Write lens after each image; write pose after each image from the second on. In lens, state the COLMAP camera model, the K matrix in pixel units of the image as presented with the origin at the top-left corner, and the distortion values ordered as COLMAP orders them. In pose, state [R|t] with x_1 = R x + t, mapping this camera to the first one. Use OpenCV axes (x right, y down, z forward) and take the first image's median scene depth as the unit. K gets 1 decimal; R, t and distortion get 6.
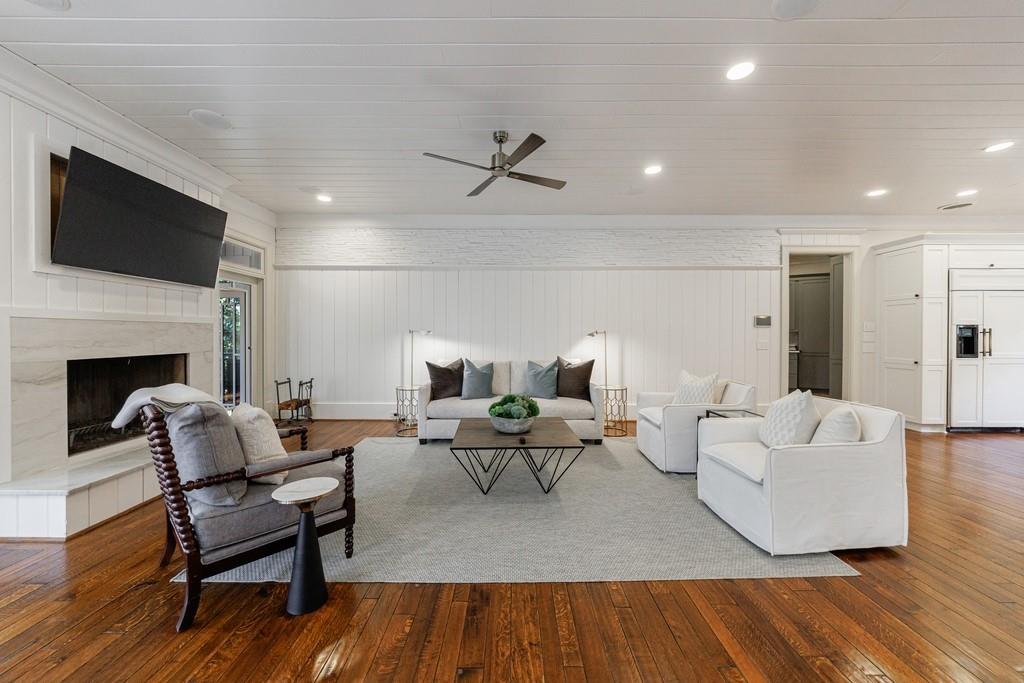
lens RADIAL K [[398.3, 0, 513.9], [0, 398.3, 337.7], [0, 0, 1]] dist [-0.001724, -0.000366]
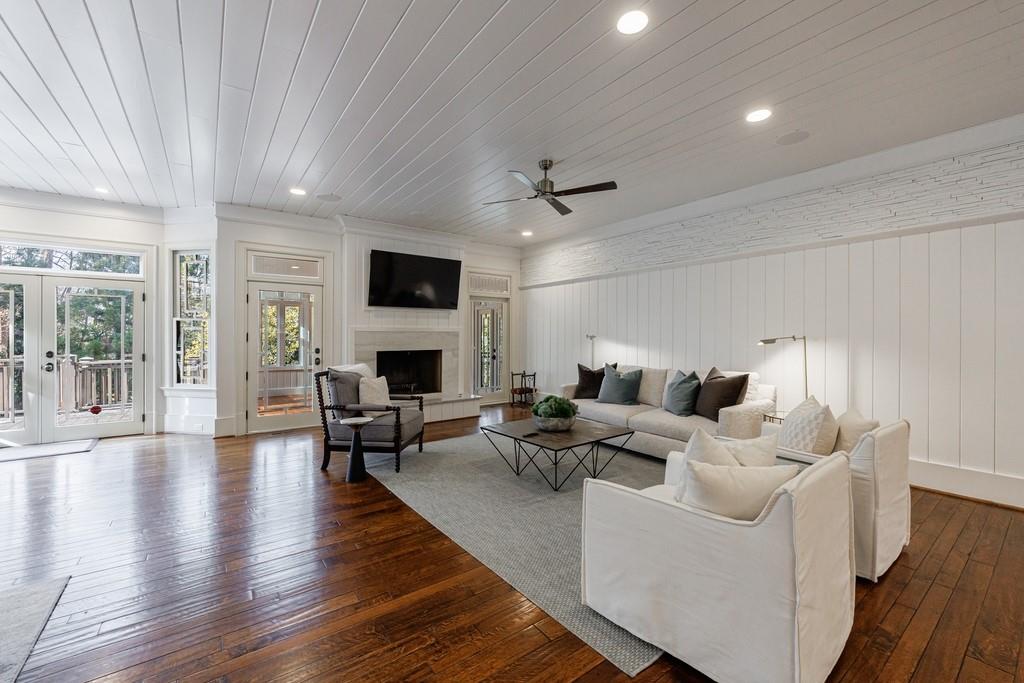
lens RADIAL K [[426.6, 0, 510.2], [0, 426.6, 335.2], [0, 0, 1]] dist [-0.000210, -0.000239]
pose [[0.571509, 0.000527, -0.820596, 0.659153], [-0.006843, 0.999968, -0.004124, -0.013690], [0.820567, 0.007973, 0.571494, 0.171357]]
